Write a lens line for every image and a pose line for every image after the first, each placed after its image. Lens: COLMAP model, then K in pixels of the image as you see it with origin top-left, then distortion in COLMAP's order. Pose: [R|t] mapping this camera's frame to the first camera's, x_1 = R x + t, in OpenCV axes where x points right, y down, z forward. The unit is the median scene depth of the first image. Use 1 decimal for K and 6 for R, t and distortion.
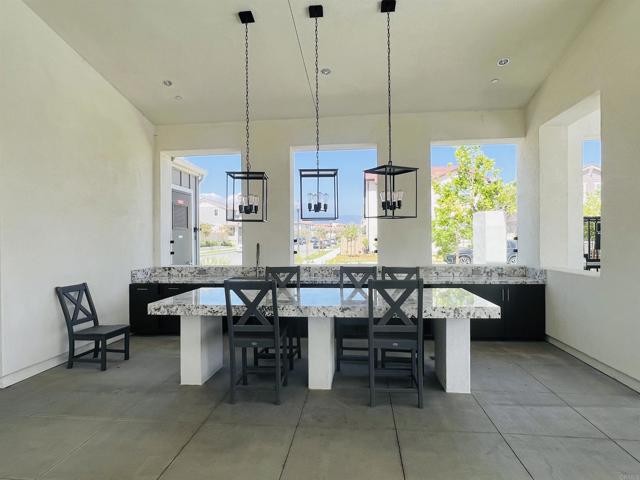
lens RADIAL K [[400.0, 0, 320.0], [0, 400.0, 240.0], [0, 0, 1]] dist [0.000131, 0.001476]
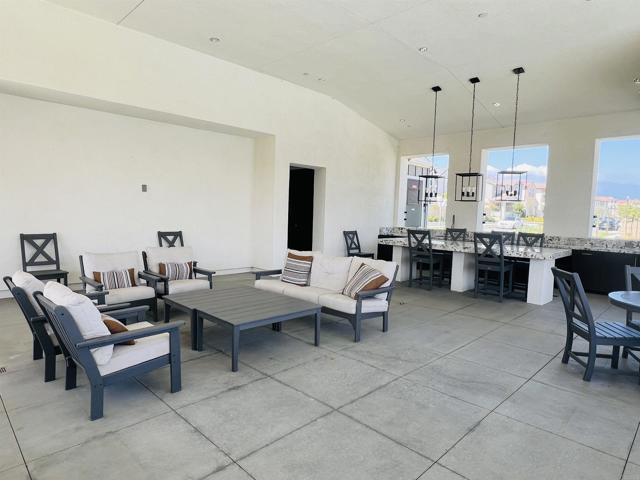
lens RADIAL K [[444.8, 0, 320.0], [0, 444.8, 240.0], [0, 0, 1]] dist [-0.000742, -0.000237]
pose [[0.797162, 0.071493, -0.599518, 0.475413], [-0.038112, 0.996943, 0.068210, 0.007189], [0.602561, -0.031526, 0.797450, -0.693123]]
